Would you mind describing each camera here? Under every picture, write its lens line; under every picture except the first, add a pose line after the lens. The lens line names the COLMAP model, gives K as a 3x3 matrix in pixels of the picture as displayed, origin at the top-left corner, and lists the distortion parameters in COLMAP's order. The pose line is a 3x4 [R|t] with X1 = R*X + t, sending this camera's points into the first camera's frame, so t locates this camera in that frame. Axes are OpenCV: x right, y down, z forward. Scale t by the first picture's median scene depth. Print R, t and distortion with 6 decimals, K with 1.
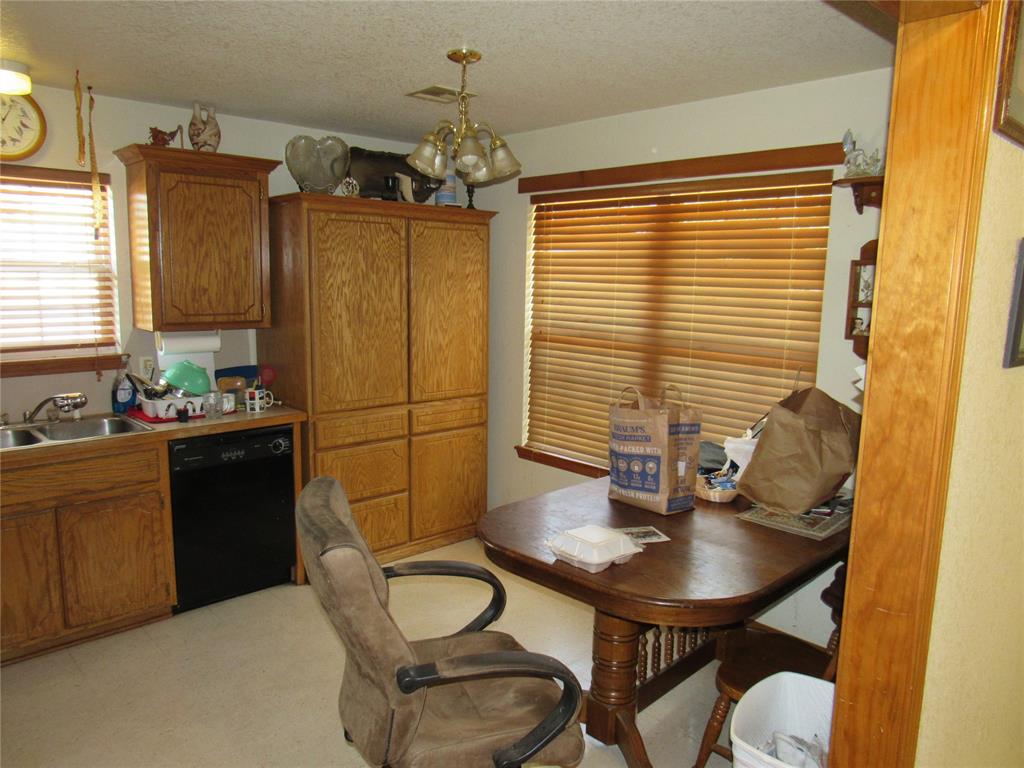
lens RADIAL K [[728.5, 0, 517.7], [0, 728.5, 391.8], [0, 0, 1]] dist [-0.041388, 0.020555]
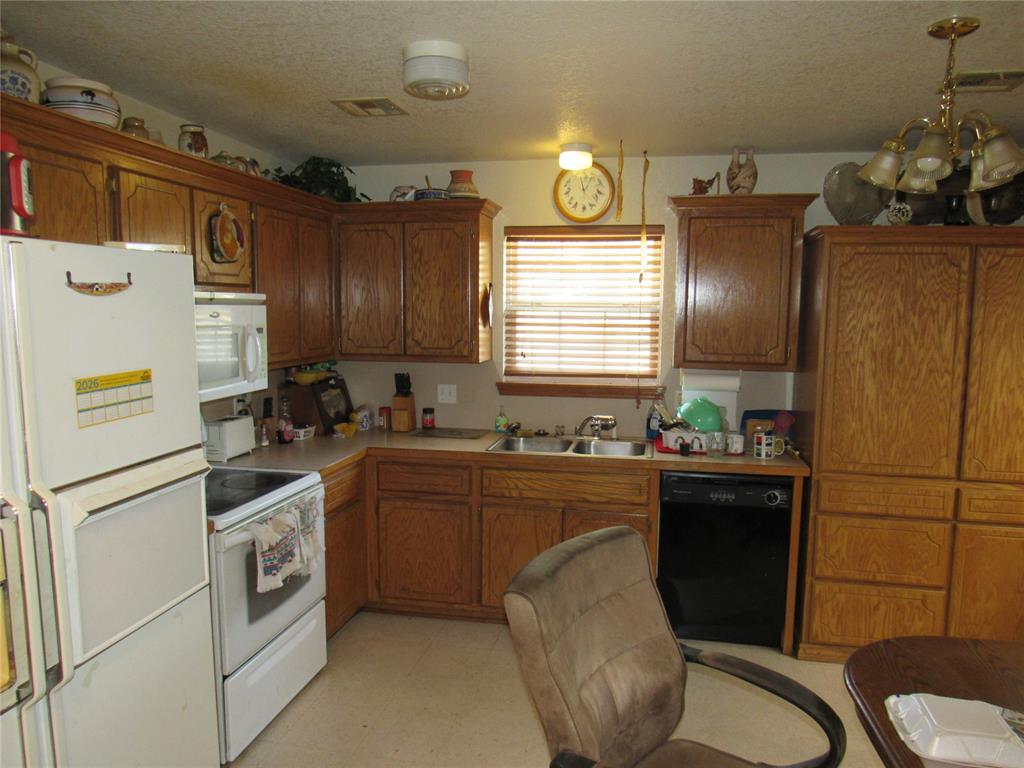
lens RADIAL K [[728.5, 0, 513.6], [0, 728.5, 386.3], [0, 0, 1]] dist [-0.041388, 0.020555]
pose [[0.576827, 0.079654, -0.812973, 0.219947], [-0.131381, 0.991324, 0.003911, -0.026904], [0.806231, 0.104554, 0.582288, 0.171453]]
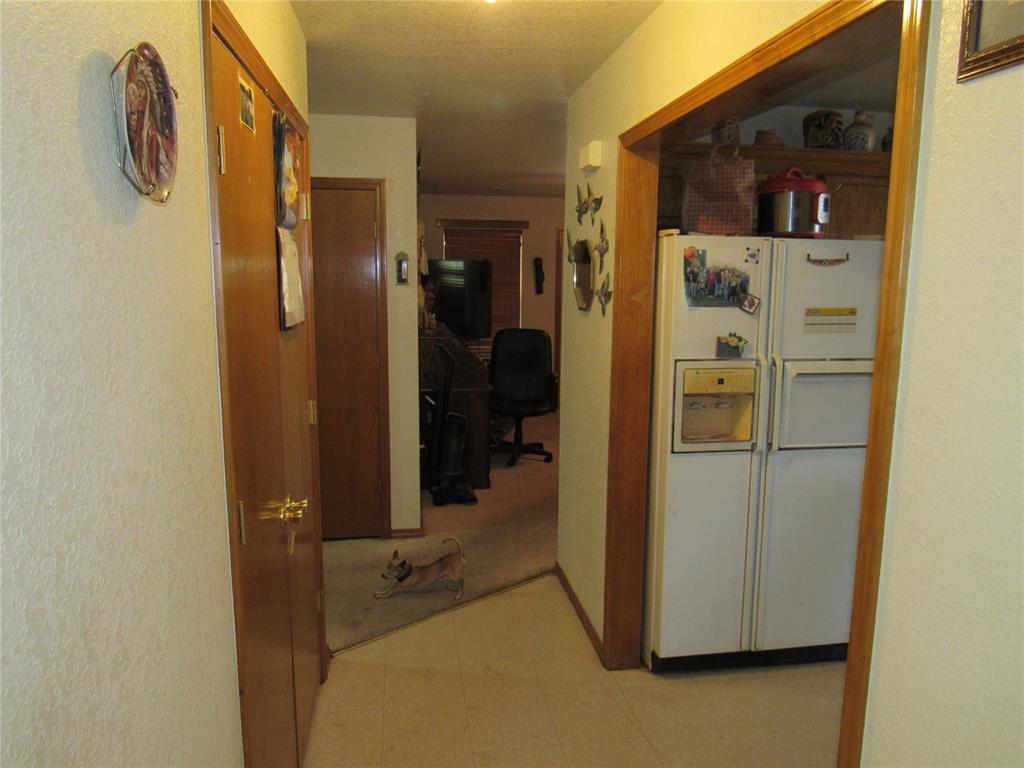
lens RADIAL K [[728.5, 0, 510.8], [0, 728.5, 384.7], [0, 0, 1]] dist [-0.041388, 0.020555]
pose [[-0.571837, 0.096104, -0.814718, 0.609732], [-0.146028, 0.965330, 0.216364, -0.041430], [0.807266, 0.242697, -0.537978, 0.402155]]
